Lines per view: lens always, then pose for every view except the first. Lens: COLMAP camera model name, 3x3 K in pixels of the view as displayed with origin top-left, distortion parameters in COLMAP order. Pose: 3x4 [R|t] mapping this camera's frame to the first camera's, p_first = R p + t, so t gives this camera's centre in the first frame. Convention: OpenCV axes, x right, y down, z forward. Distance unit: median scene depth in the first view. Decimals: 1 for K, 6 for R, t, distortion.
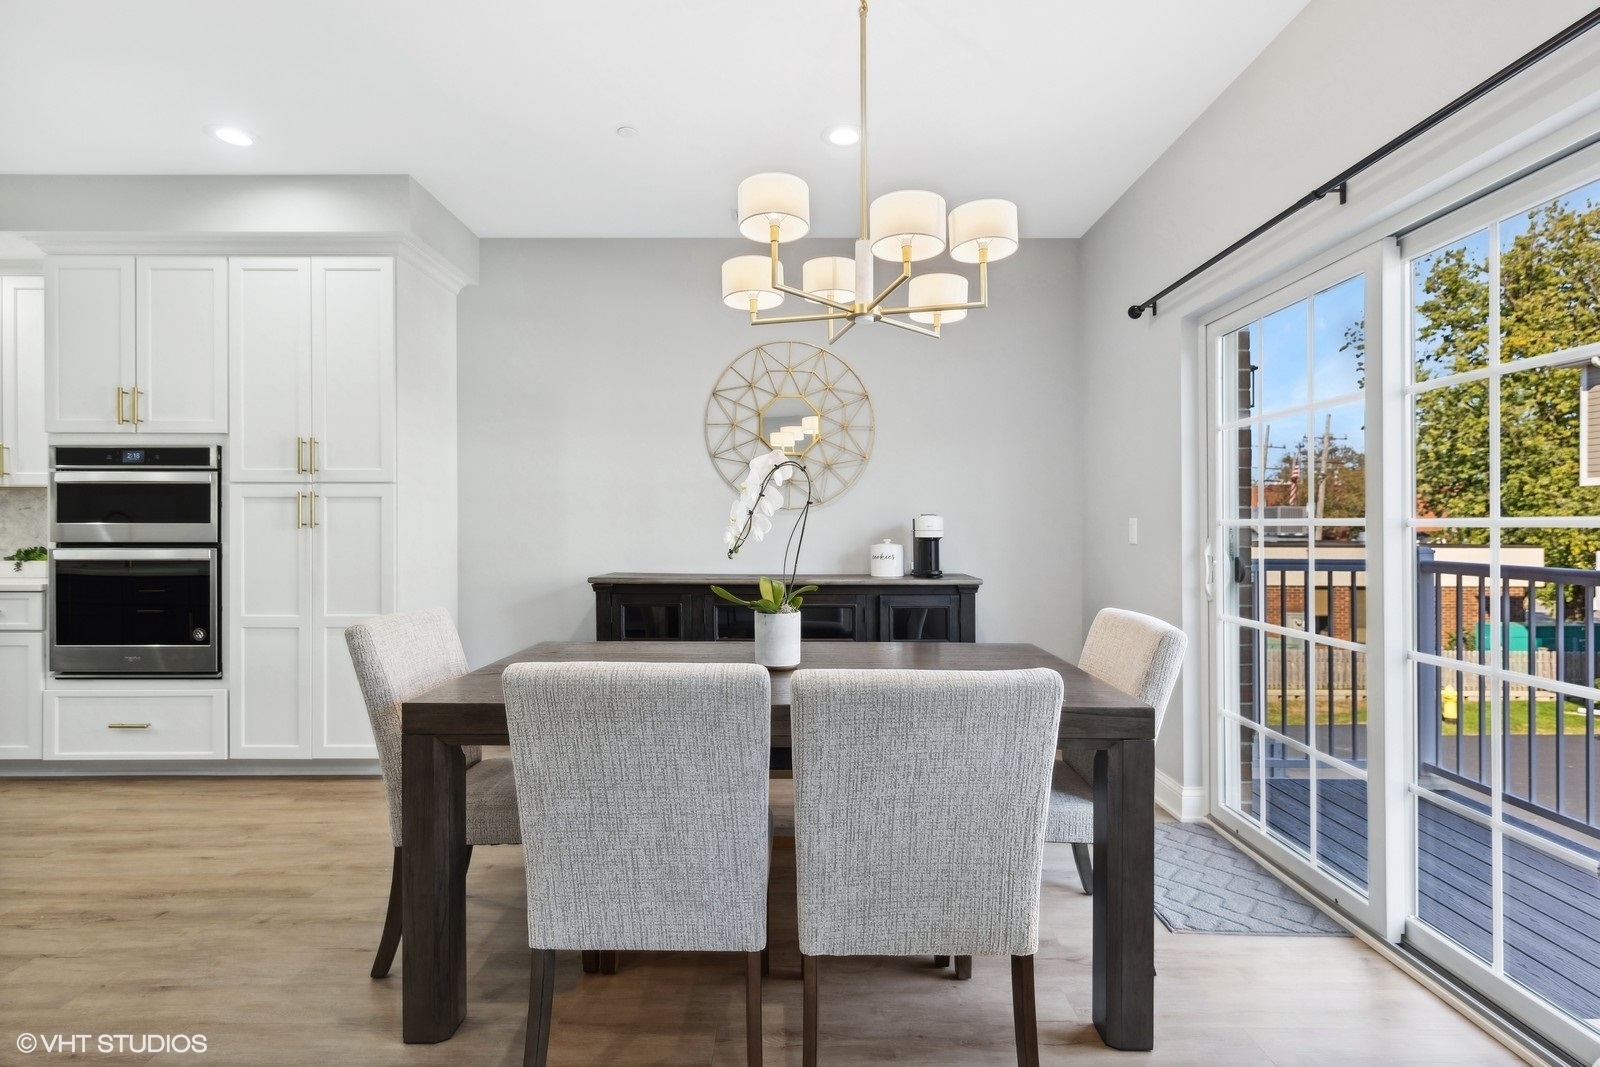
lens RADIAL K [[761.8, 0, 800.3], [0, 761.8, 532.6], [0, 0, 1]] dist [0.008180, 0.001290]
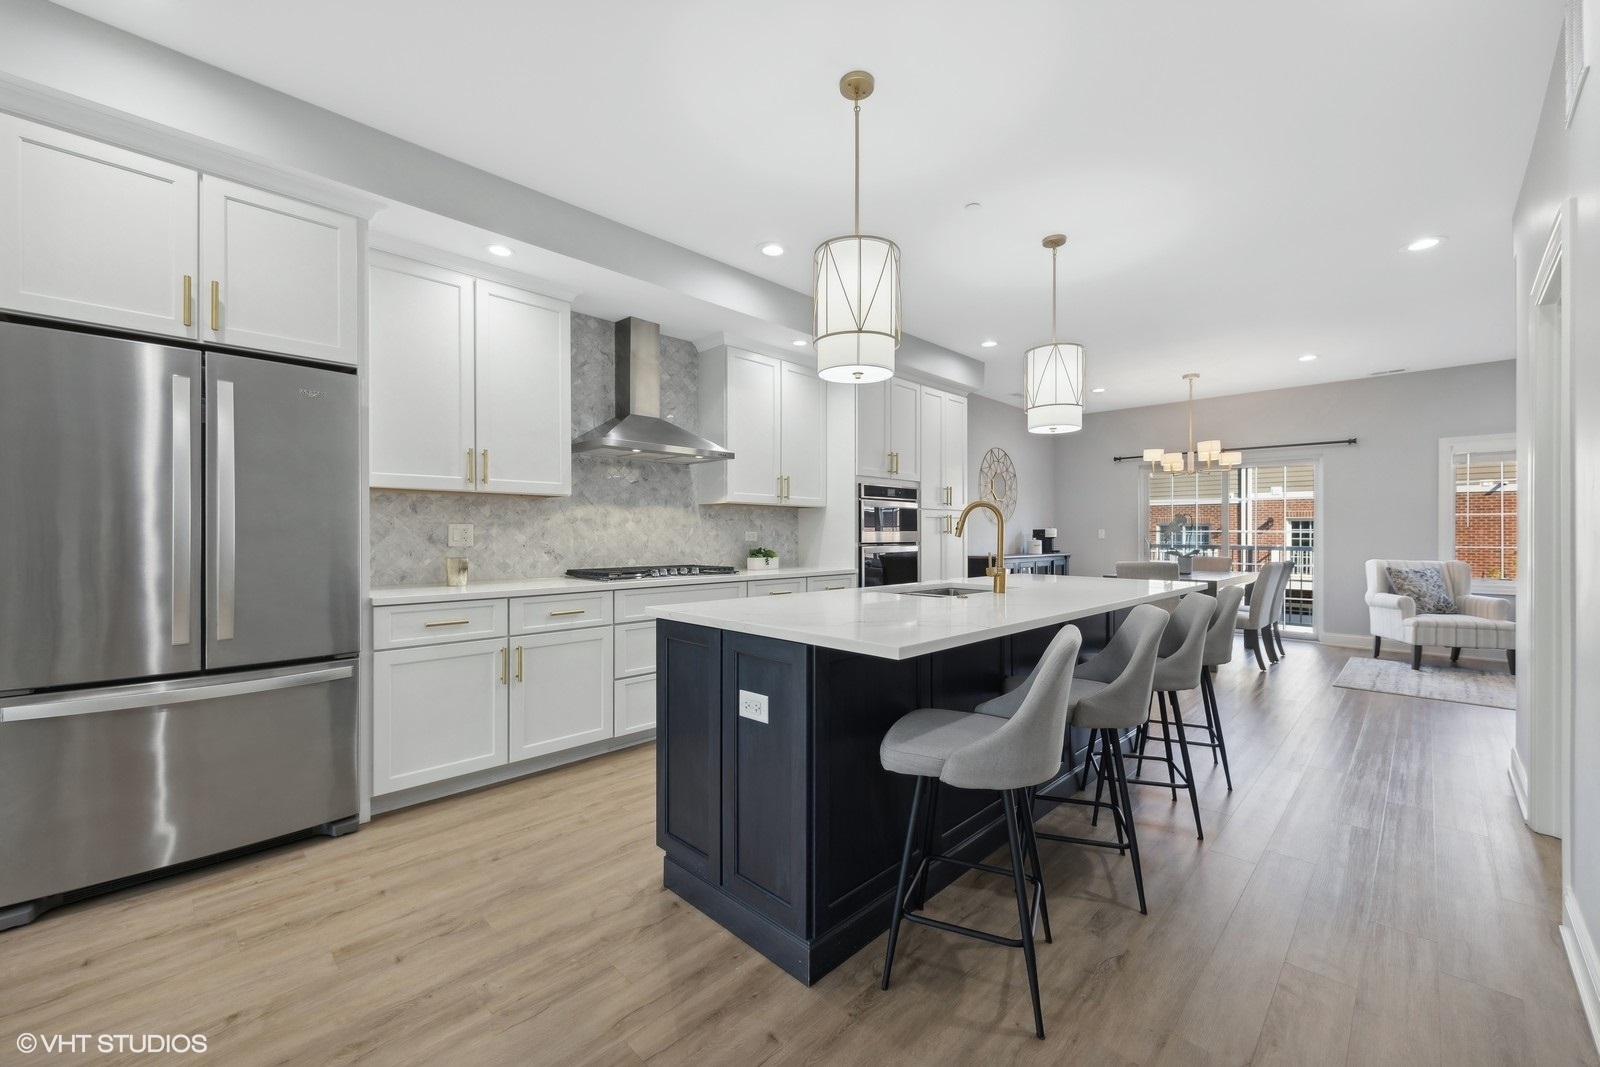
lens RADIAL K [[637.1, 0, 793.8], [0, 637.1, 541.8], [0, 0, 1]] dist [0.003109, 0.000074]
pose [[0.696913, -0.012767, 0.717042, -2.050513], [0.005079, 0.999904, 0.012867, -0.007717], [-0.717138, -0.005325, 0.696911, 0.156712]]
